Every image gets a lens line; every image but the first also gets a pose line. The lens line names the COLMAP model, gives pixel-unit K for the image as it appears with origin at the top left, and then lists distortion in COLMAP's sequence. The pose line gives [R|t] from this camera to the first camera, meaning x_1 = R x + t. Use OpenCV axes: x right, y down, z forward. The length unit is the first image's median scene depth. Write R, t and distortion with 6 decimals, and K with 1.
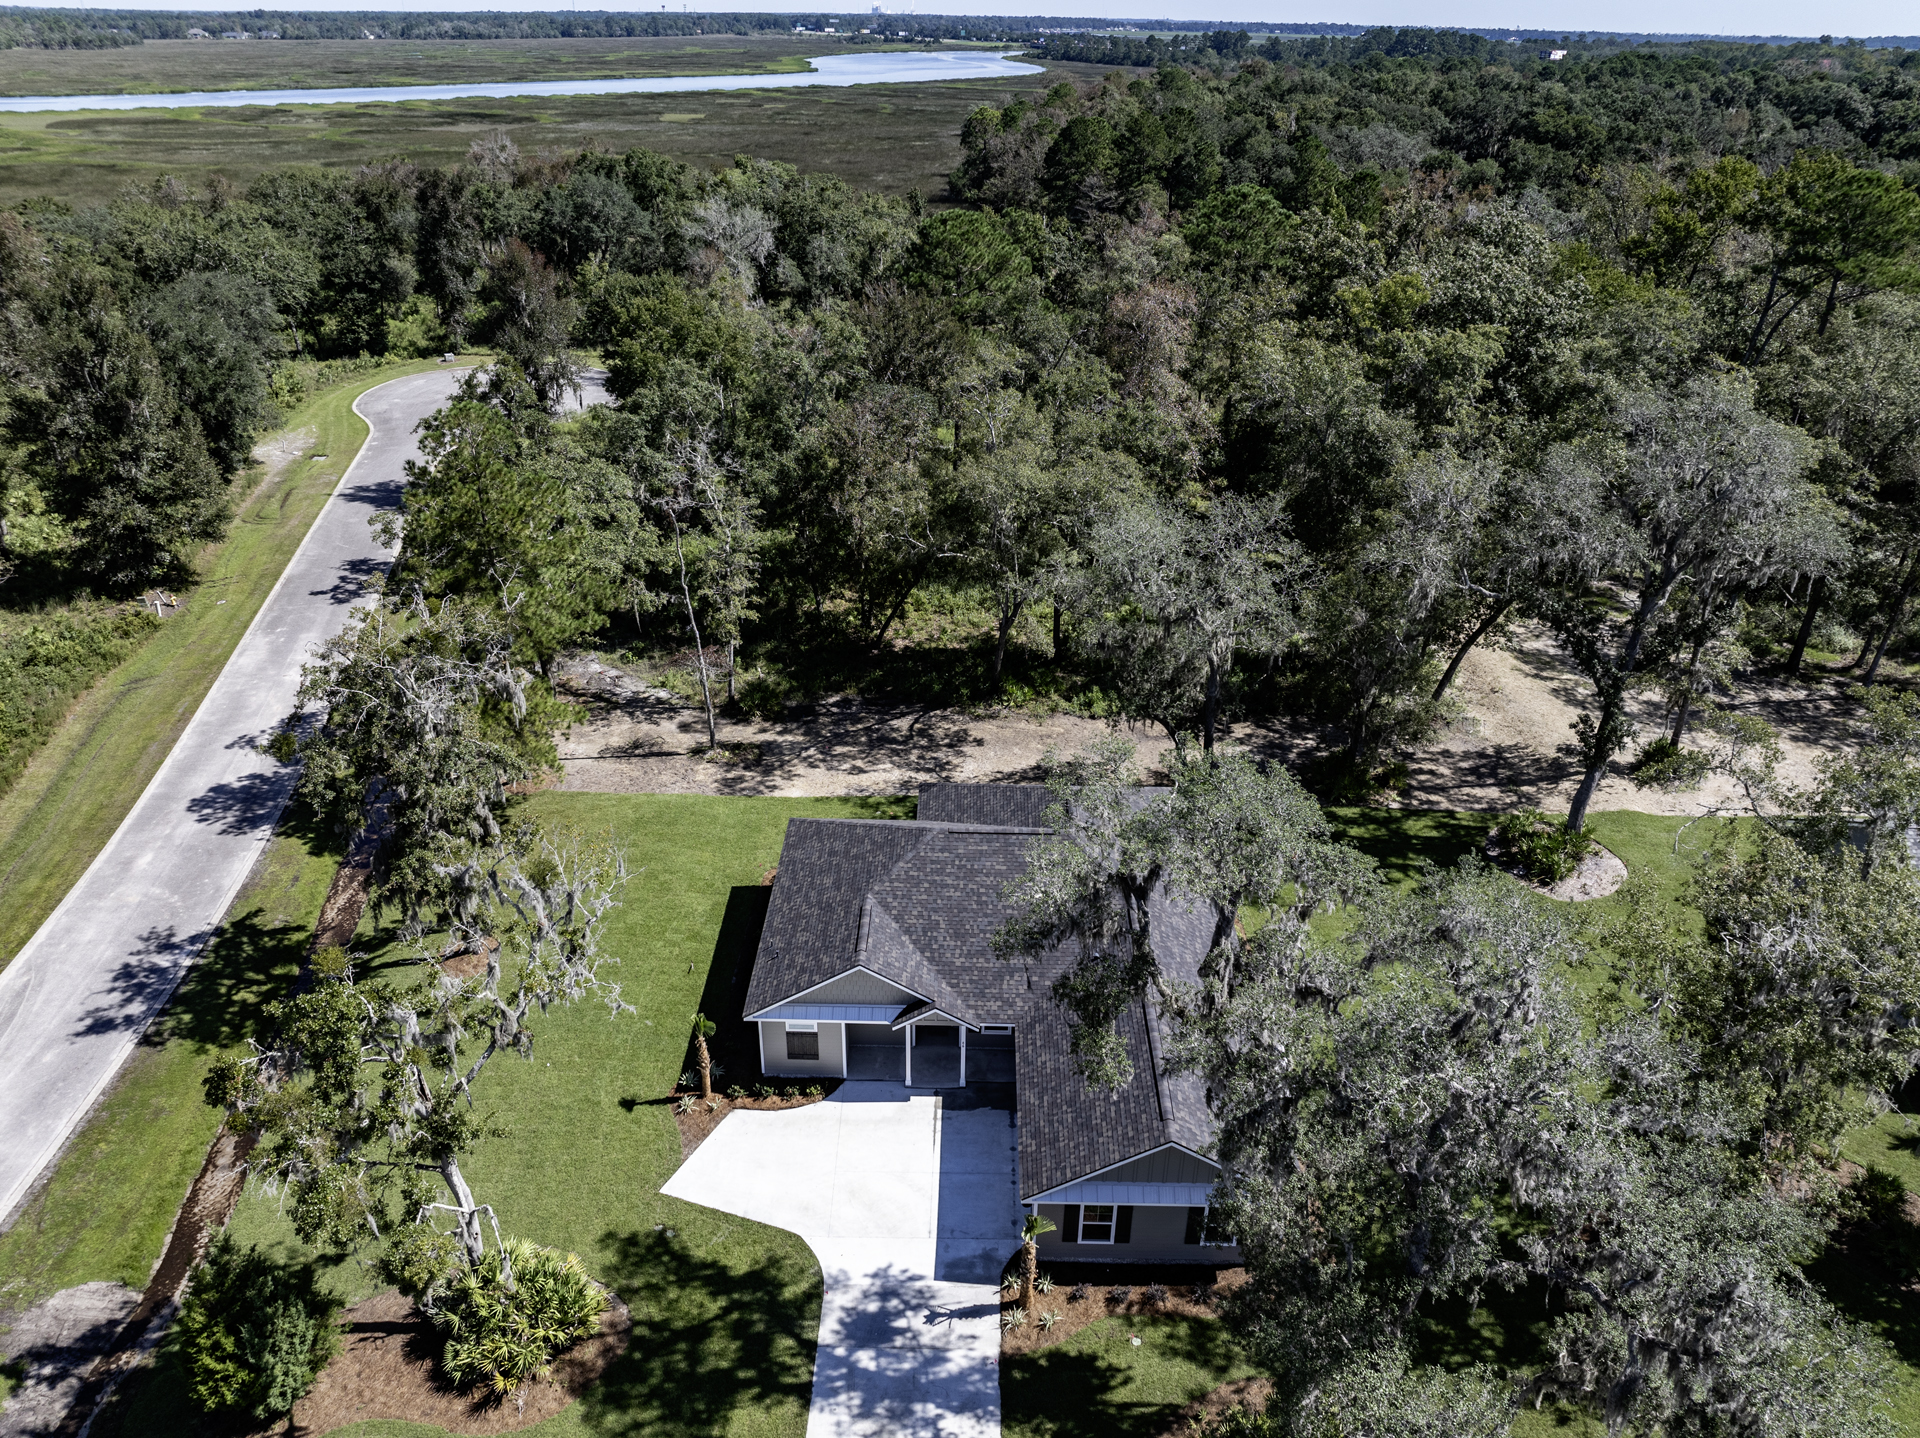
lens RADIAL K [[1318.3, 0, 969.3], [0, 1318.3, 769.4], [0, 0, 1]] dist [-0.076895, 0.044112]
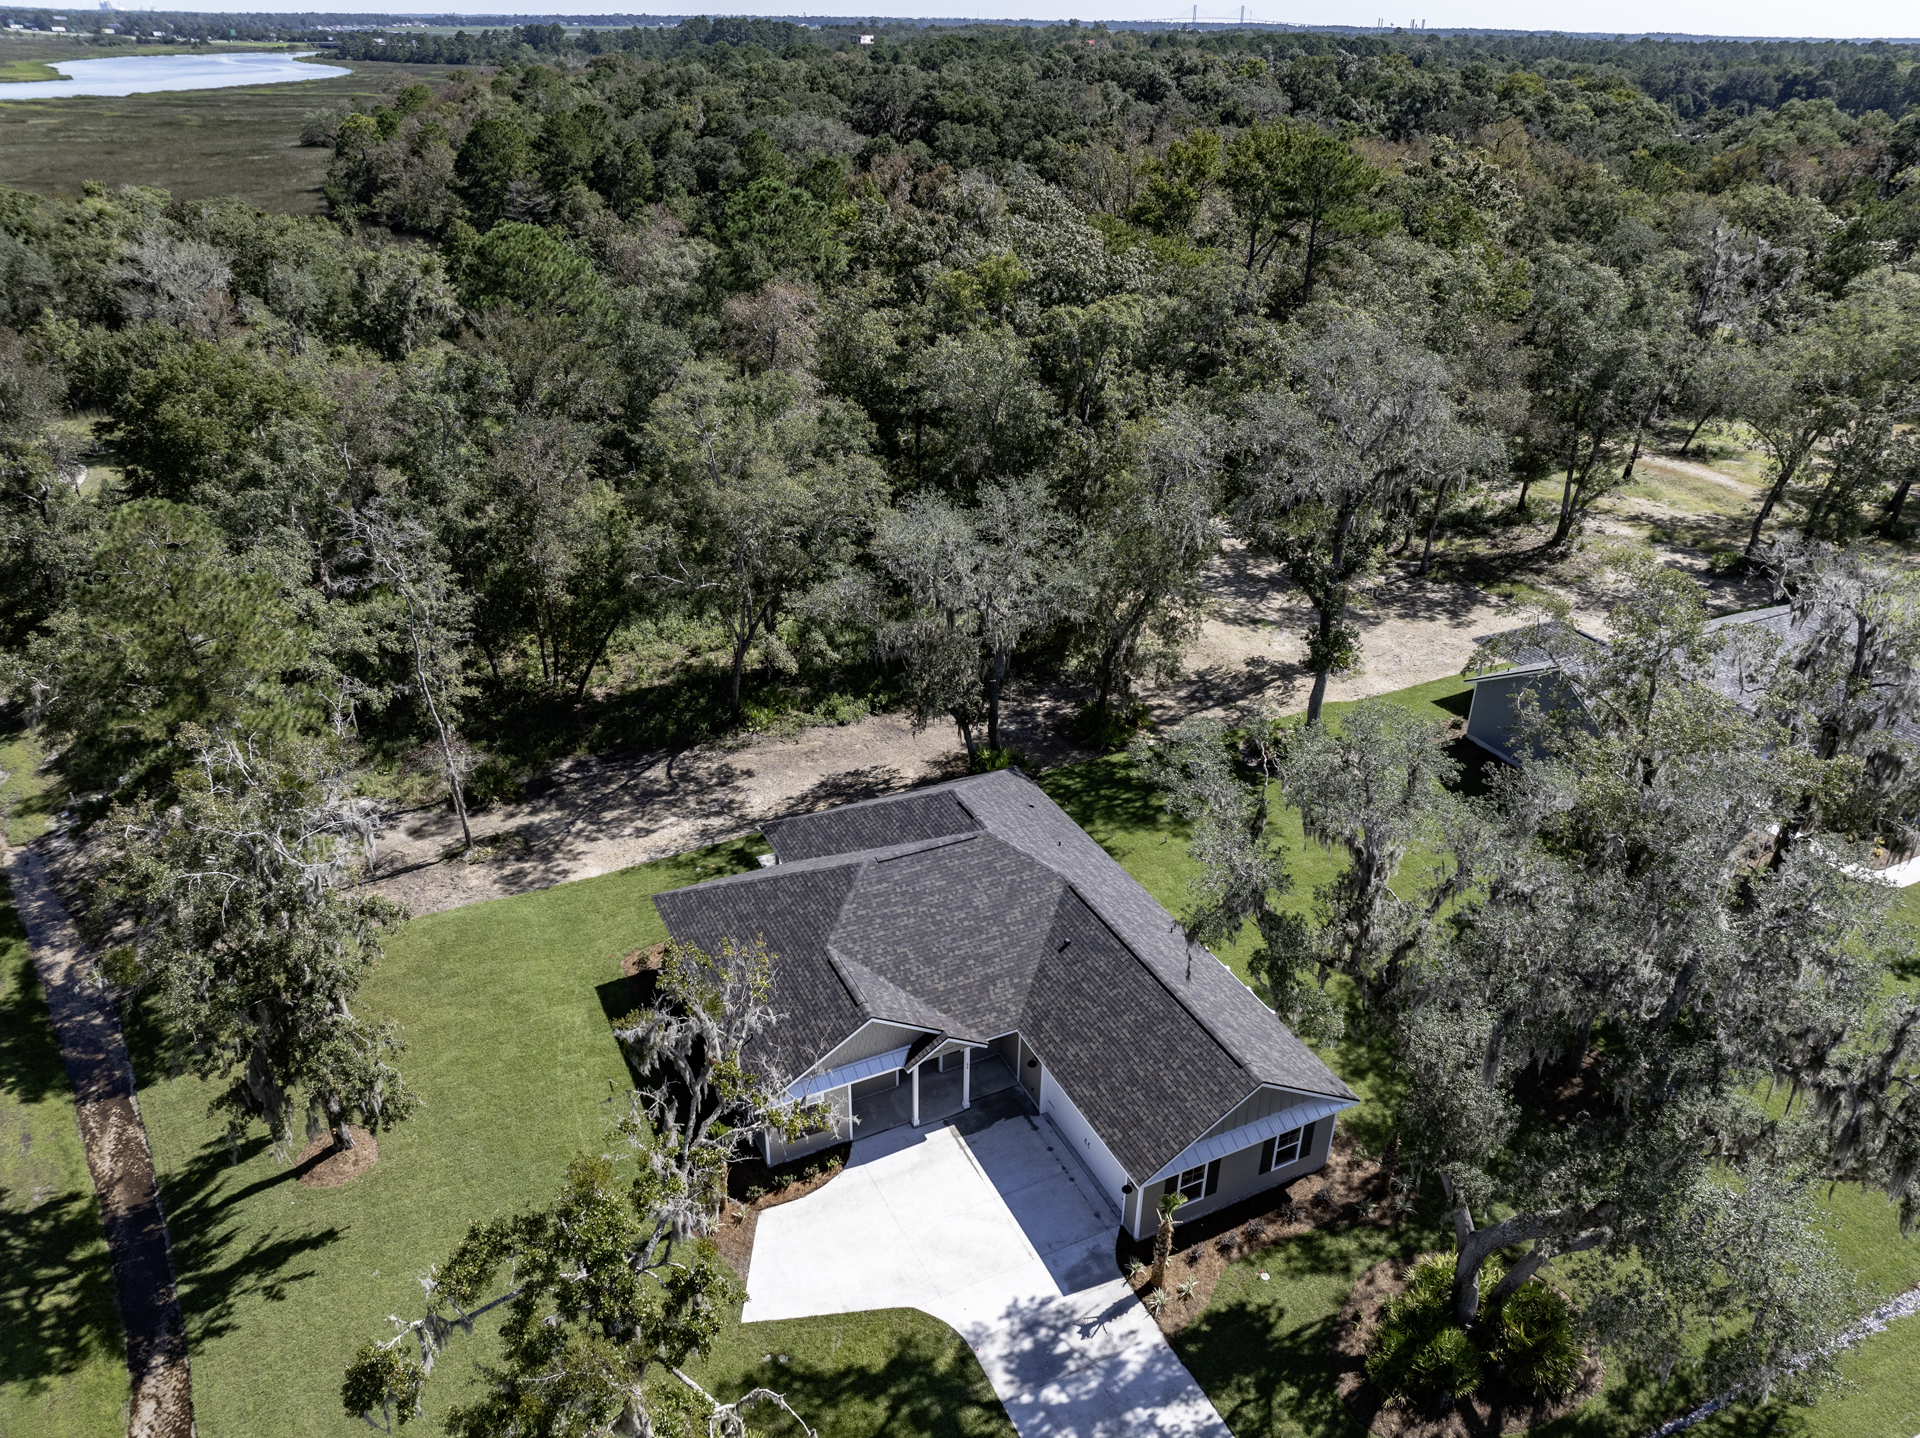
lens RADIAL K [[1318.3, 0, 969.3], [0, 1318.3, 769.4], [0, 0, 1]] dist [-0.076895, 0.044112]
pose [[0.893919, -0.223237, 0.388681, -0.230797], [0.221188, 0.973915, 0.050659, -0.038445], [-0.389851, 0.040687, 0.919979, 0.059897]]
